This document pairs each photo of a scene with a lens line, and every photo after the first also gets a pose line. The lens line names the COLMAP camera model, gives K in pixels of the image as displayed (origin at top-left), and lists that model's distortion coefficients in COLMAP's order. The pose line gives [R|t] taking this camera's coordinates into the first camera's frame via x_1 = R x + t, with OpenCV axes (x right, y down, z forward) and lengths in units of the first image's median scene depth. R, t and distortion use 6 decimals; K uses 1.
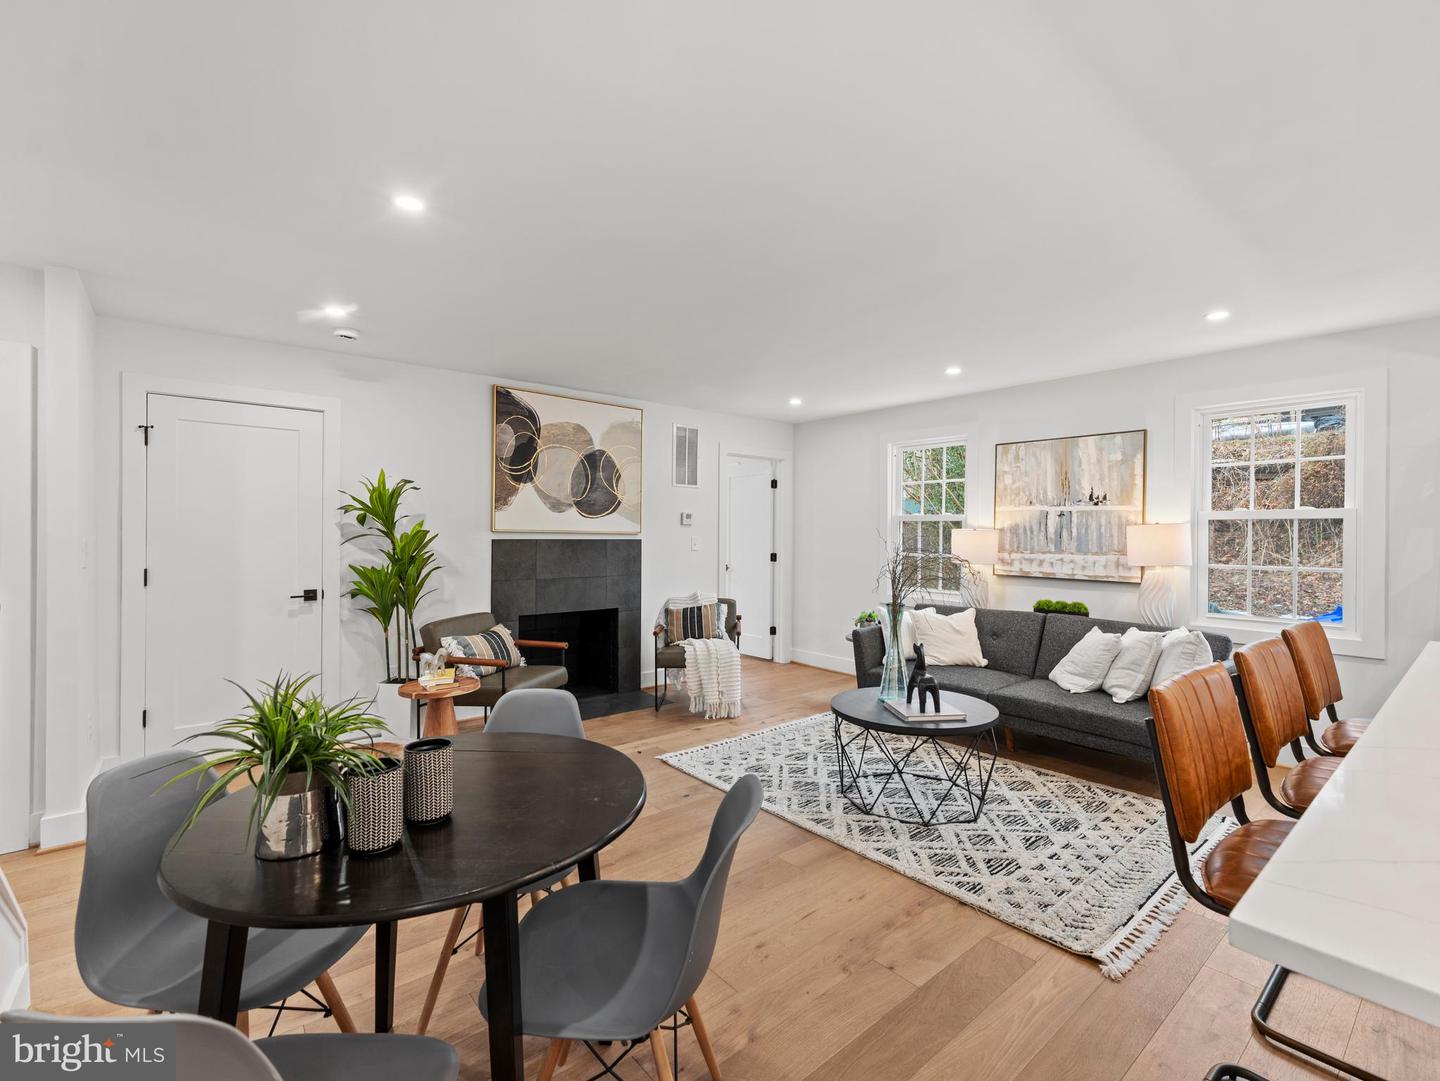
lens RADIAL K [[649.1, 0, 731.8], [0, 649.1, 538.6], [0, 0, 1]] dist [0.000406, -0.001404]
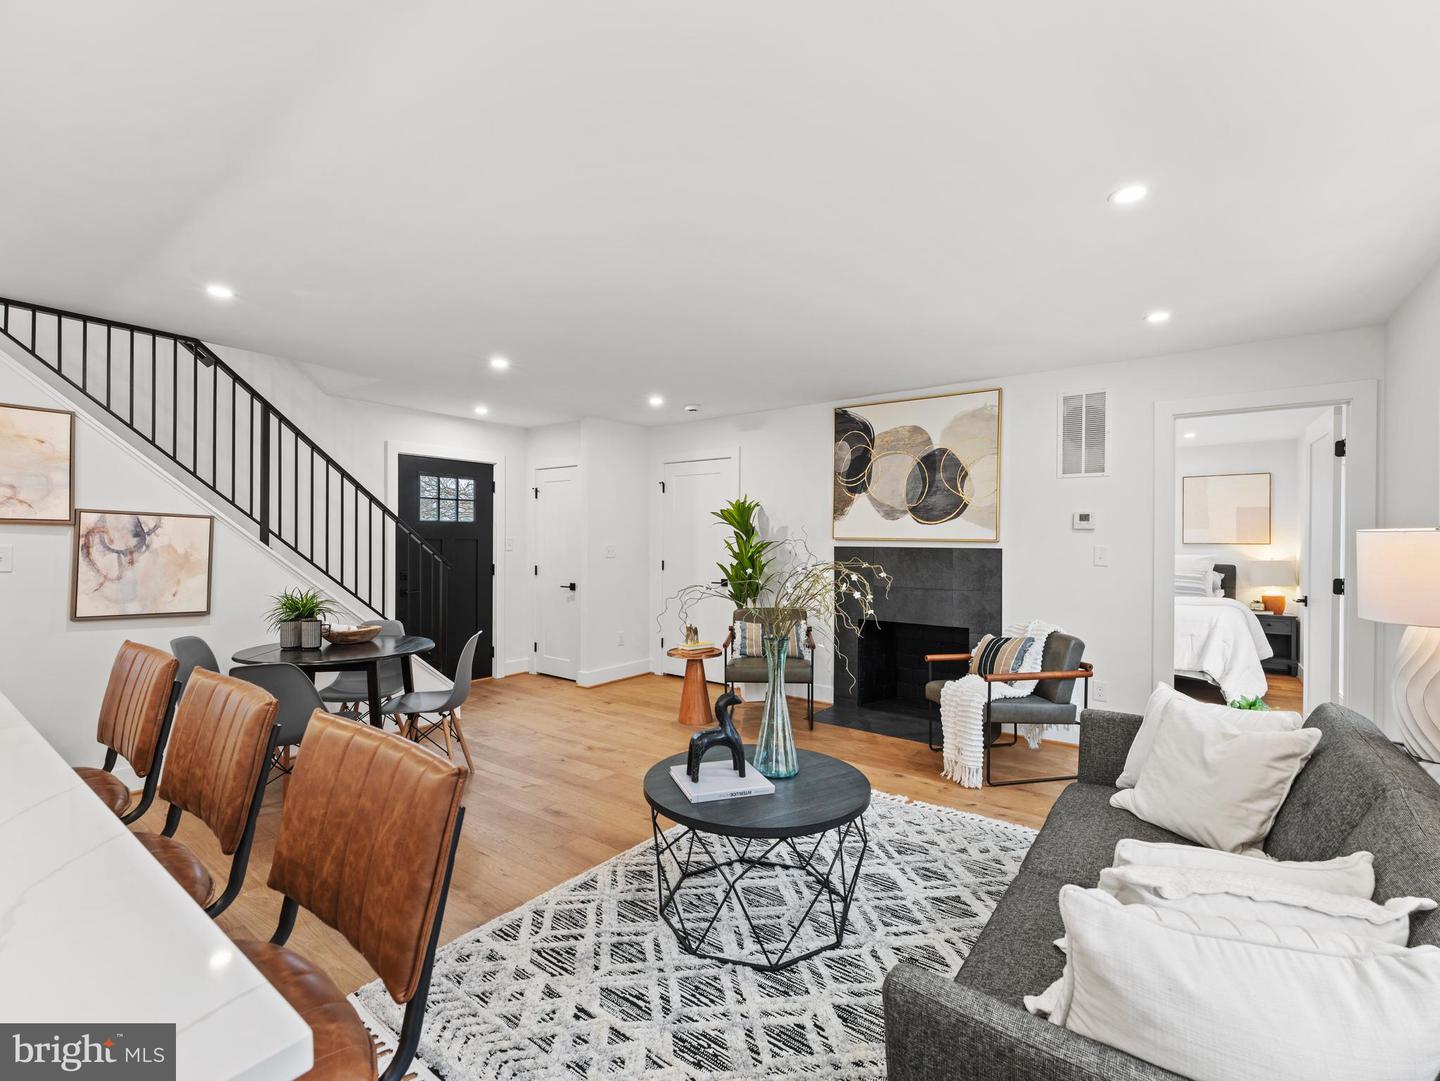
lens RADIAL K [[649.1, 0, 718.4], [0, 649.1, 542.9], [0, 0, 1]] dist [0.000406, -0.001404]
pose [[0.219553, 0.000102, -0.975601, 0.664731], [-0.011645, 0.999929, -0.002517, 0.000202], [0.975531, 0.011913, 0.219539, 0.550975]]
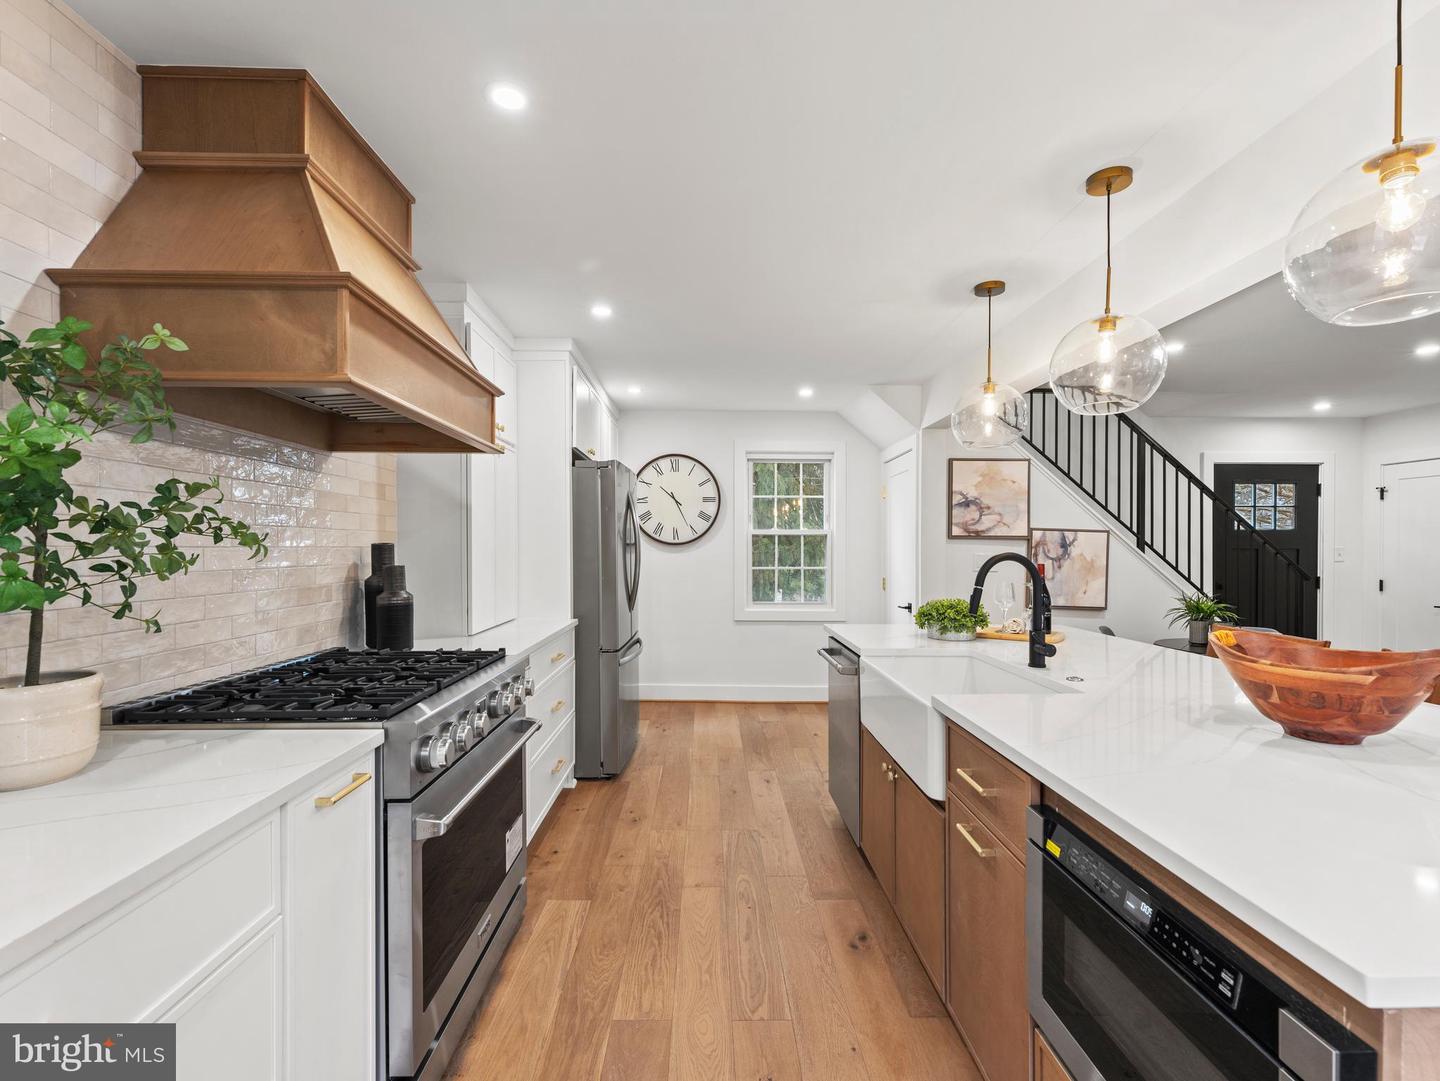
lens RADIAL K [[649.1, 0, 723.4], [0, 649.1, 551.9], [0, 0, 1]] dist [0.000406, -0.001404]
pose [[-0.631388, -0.000269, -0.775467, 0.876589], [-0.011472, 0.999894, 0.008994, 0.002444], [0.775382, 0.014575, -0.631324, 0.300909]]
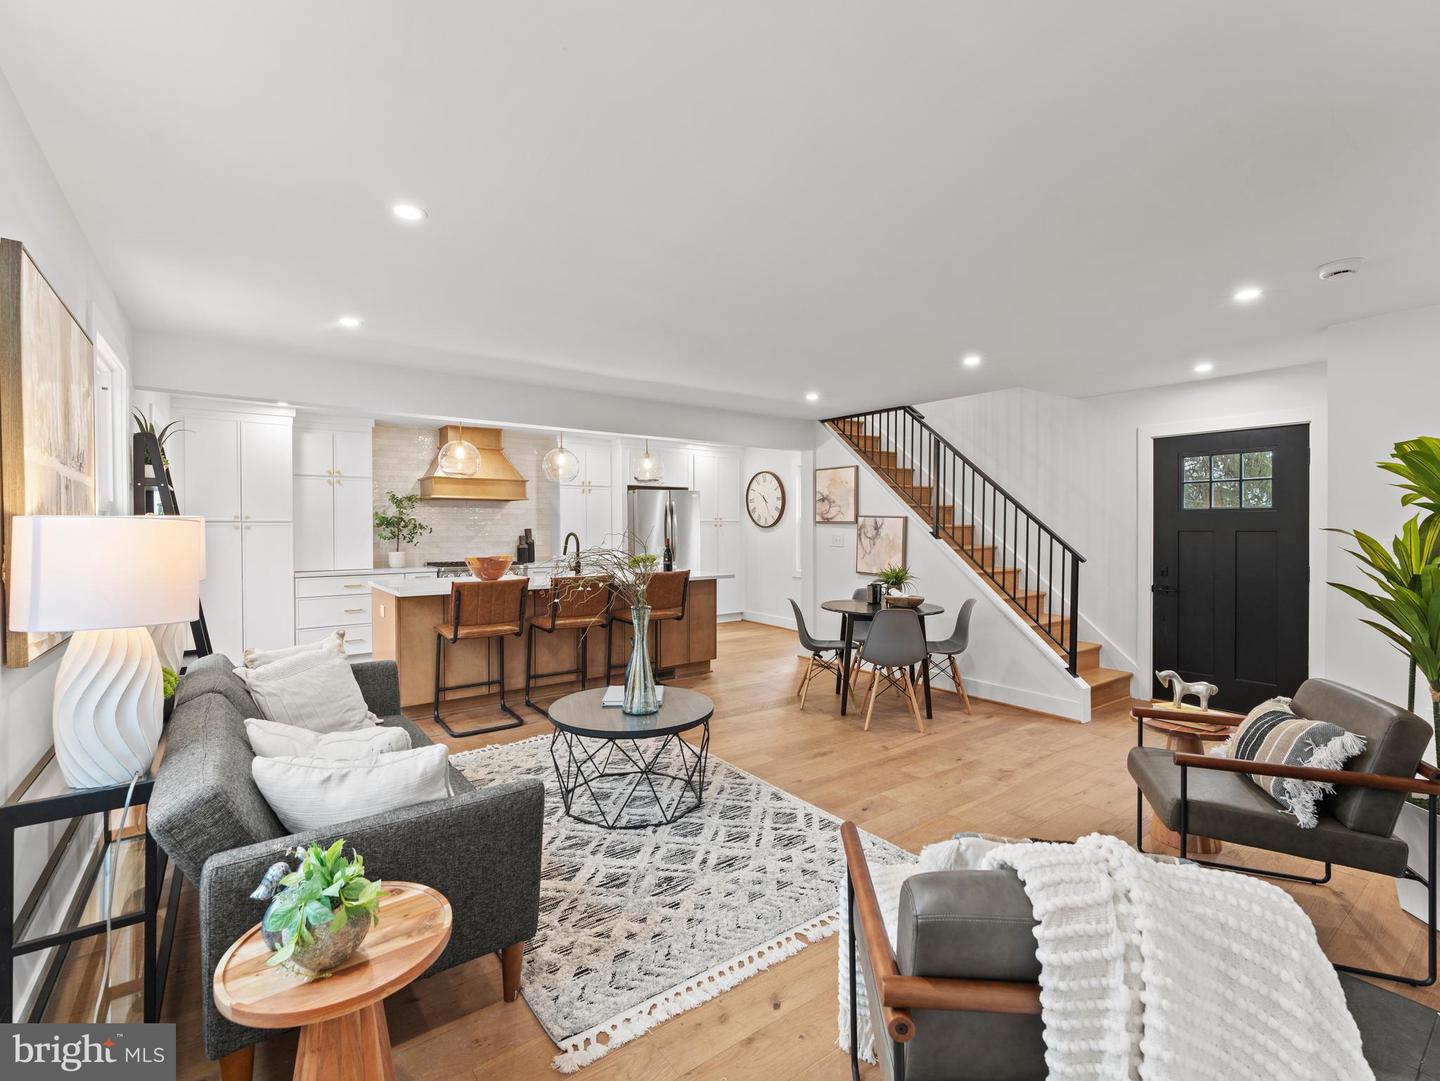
lens RADIAL K [[649.1, 0, 725.8], [0, 649.1, 531.5], [0, 0, 1]] dist [0.000406, -0.001404]
pose [[-0.998374, -0.003355, 0.056903, 0.055580], [-0.002438, 0.999866, 0.016180, -0.016899], [-0.056949, 0.016015, -0.998249, 1.360681]]
